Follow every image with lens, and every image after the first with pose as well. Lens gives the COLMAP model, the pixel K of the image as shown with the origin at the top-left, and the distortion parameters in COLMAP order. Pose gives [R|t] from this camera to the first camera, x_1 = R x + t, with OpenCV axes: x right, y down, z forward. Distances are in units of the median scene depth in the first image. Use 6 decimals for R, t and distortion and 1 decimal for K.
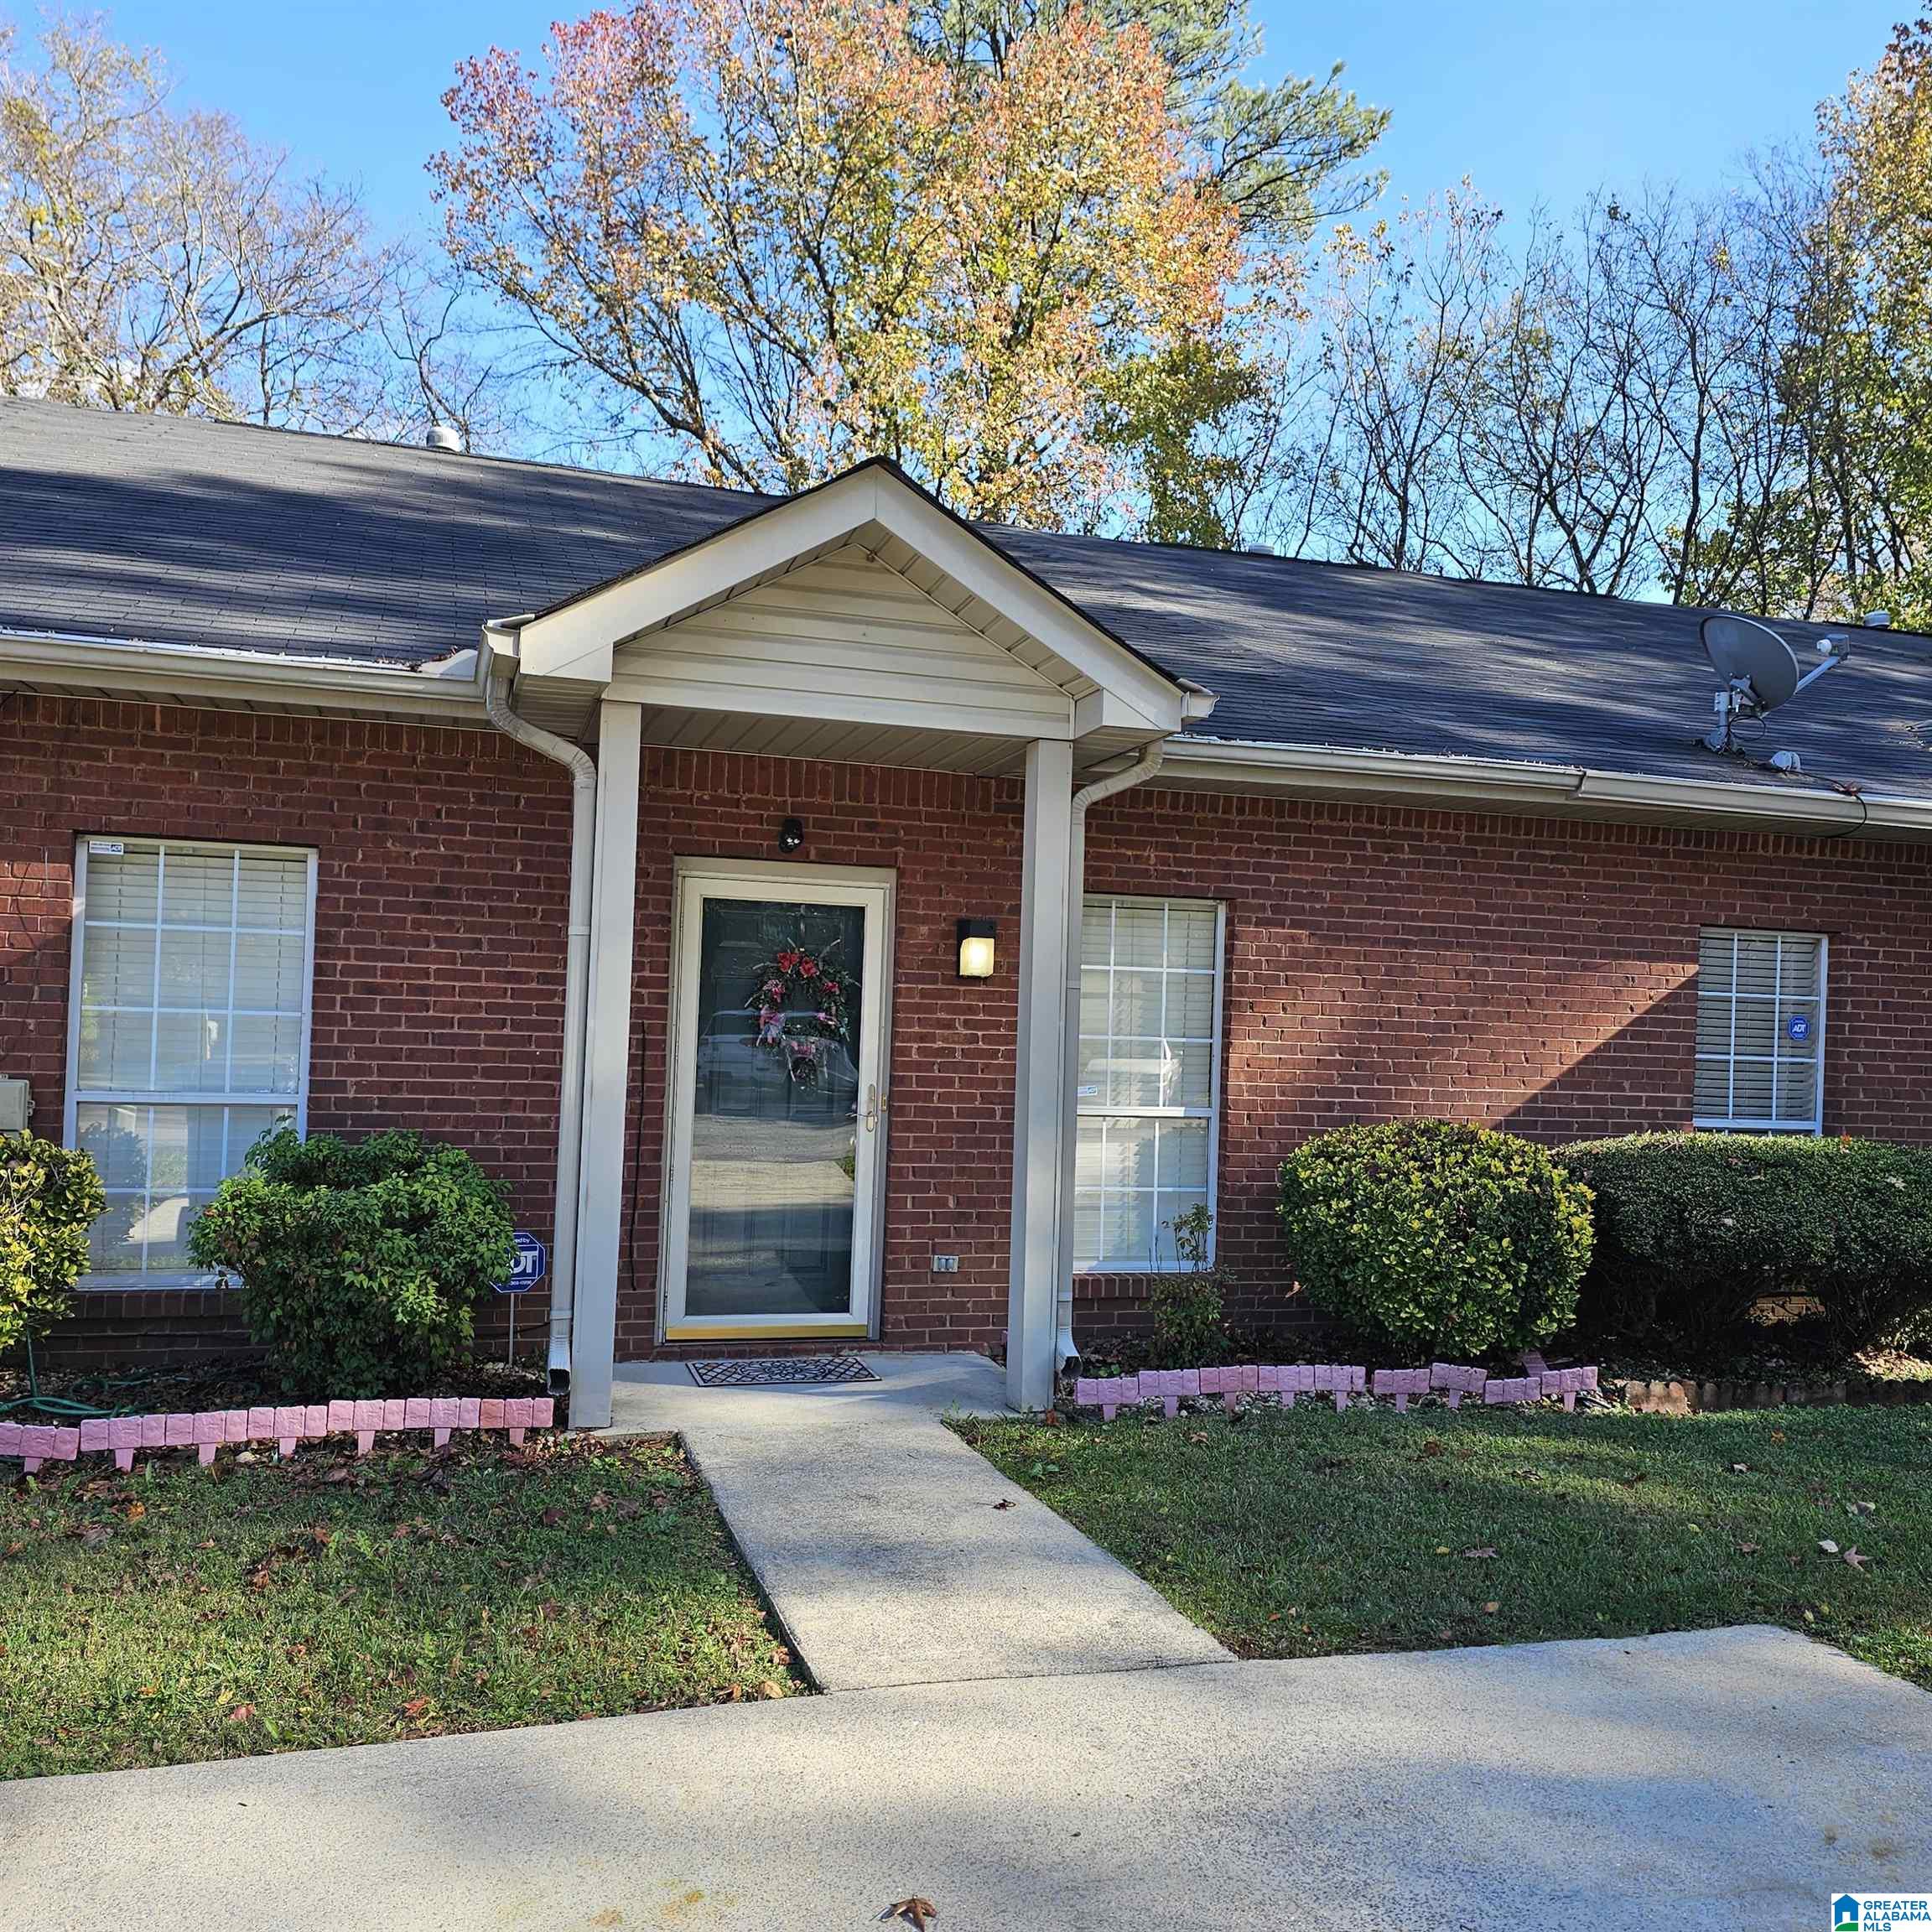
lens RADIAL K [[1718.6, 0, 980.9], [0, 1718.6, 990.2], [0, 0, 1]] dist [0.079225, -0.085531]
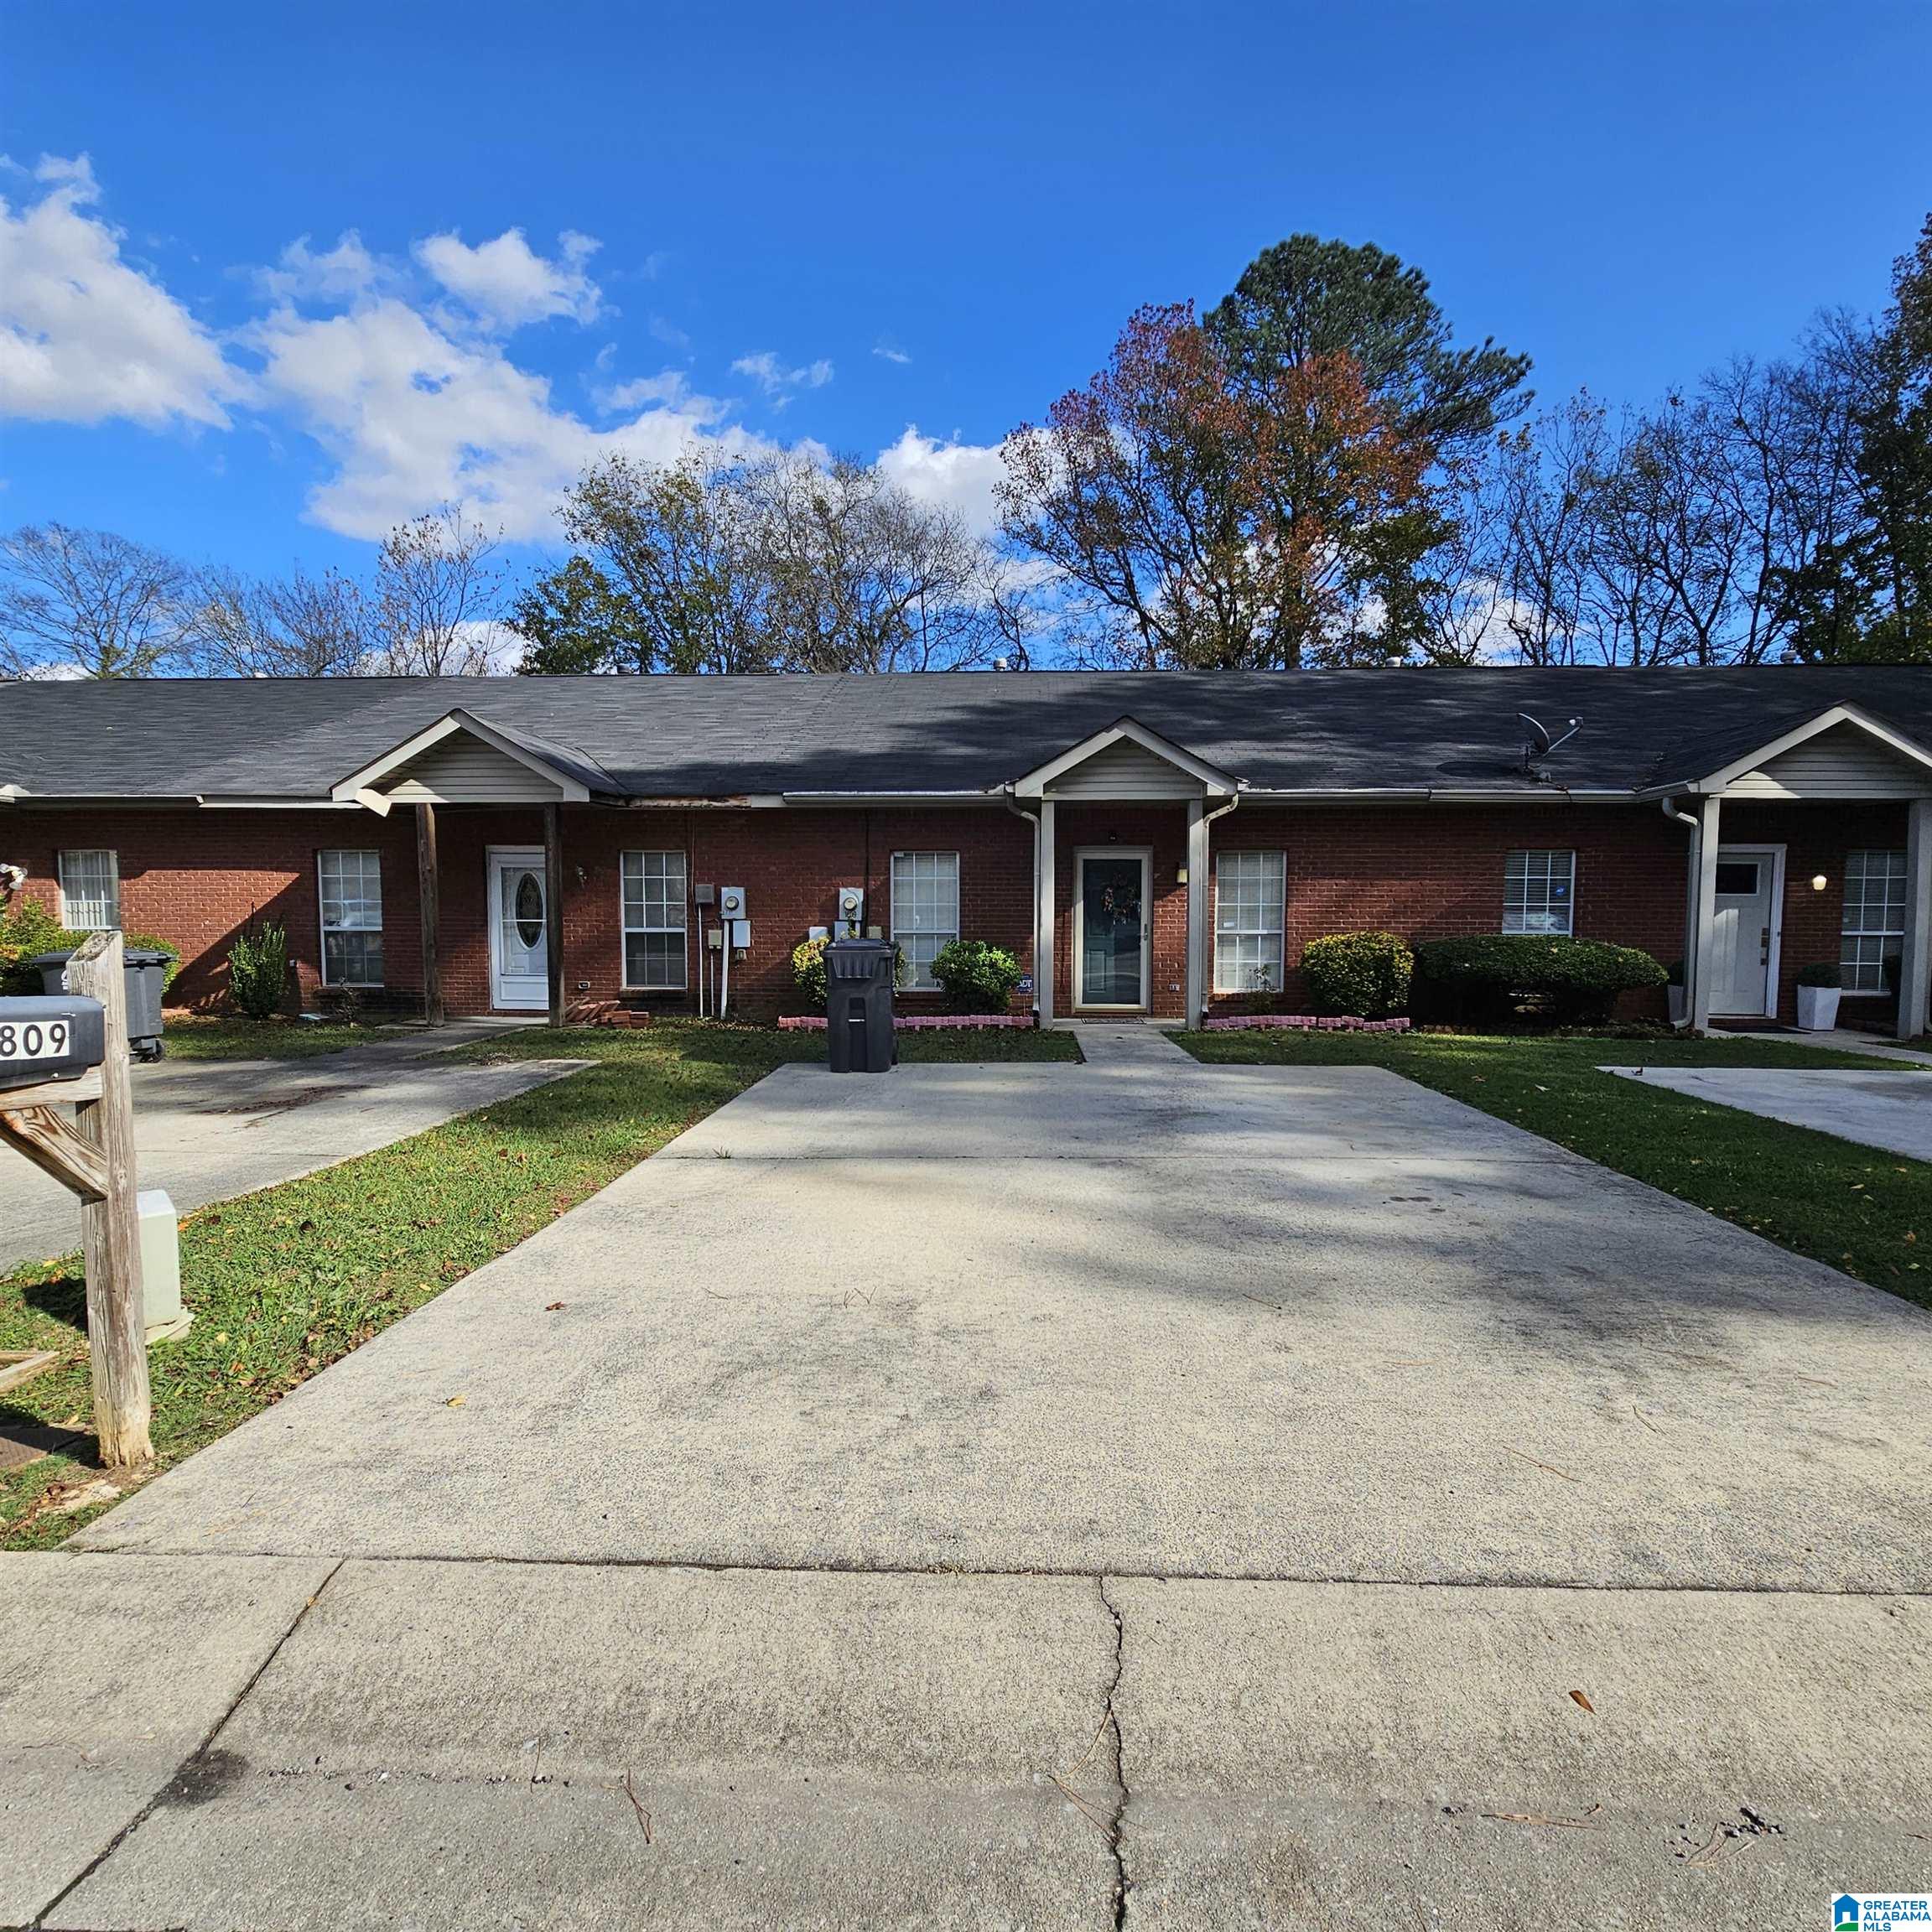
lens RADIAL K [[1051.7, 0, 969.0], [0, 1051.7, 974.6], [0, 0, 1]] dist [-0.001791, 0.000789]
pose [[0.938753, -0.011926, -0.344385, 0.277771], [0.036930, 0.997127, 0.066136, 0.015499], [0.342607, -0.074803, 0.936496, -0.769853]]
